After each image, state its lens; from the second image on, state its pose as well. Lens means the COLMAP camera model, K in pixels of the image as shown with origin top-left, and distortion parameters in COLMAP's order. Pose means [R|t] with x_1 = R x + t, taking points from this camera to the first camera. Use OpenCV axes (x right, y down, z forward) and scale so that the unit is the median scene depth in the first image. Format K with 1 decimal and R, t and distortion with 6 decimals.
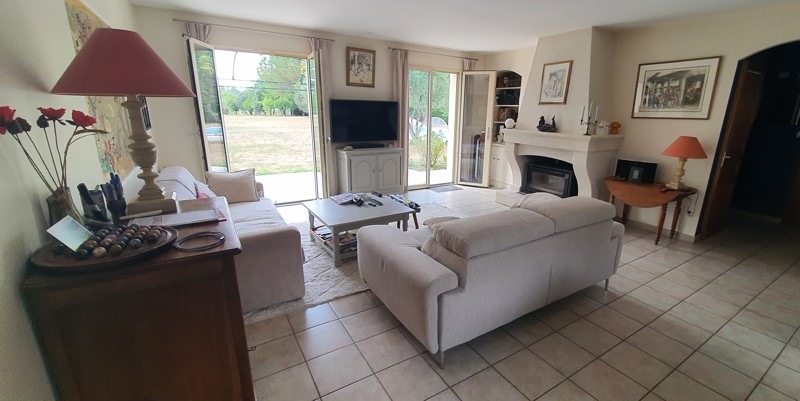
lens RADIAL K [[324.0, 0, 401.5], [0, 324.0, 196.8], [0, 0, 1]] dist [0.000027, -0.000060]
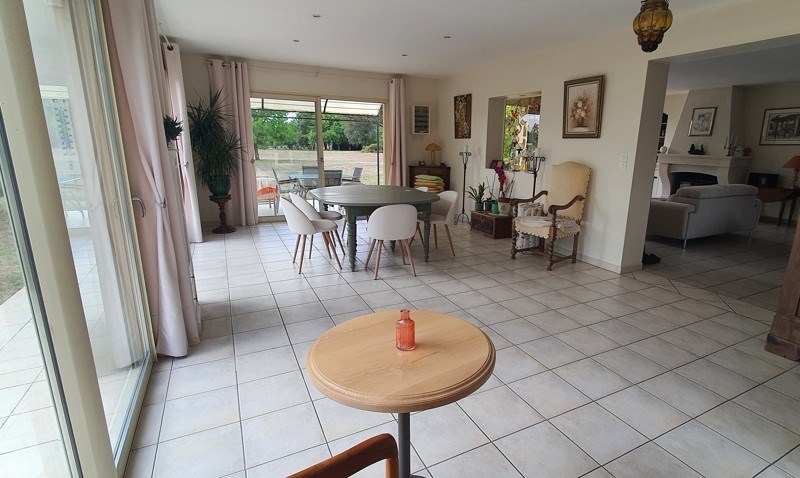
lens RADIAL K [[386.1, 0, 402.4], [0, 386.1, 238.4], [0, 0, 1]] dist [0.000792, -0.002252]
pose [[0.996212, 0.019345, -0.084781, -0.768291], [-0.021283, 0.999531, -0.022011, 0.260393], [0.084316, 0.023732, 0.996156, -0.895319]]
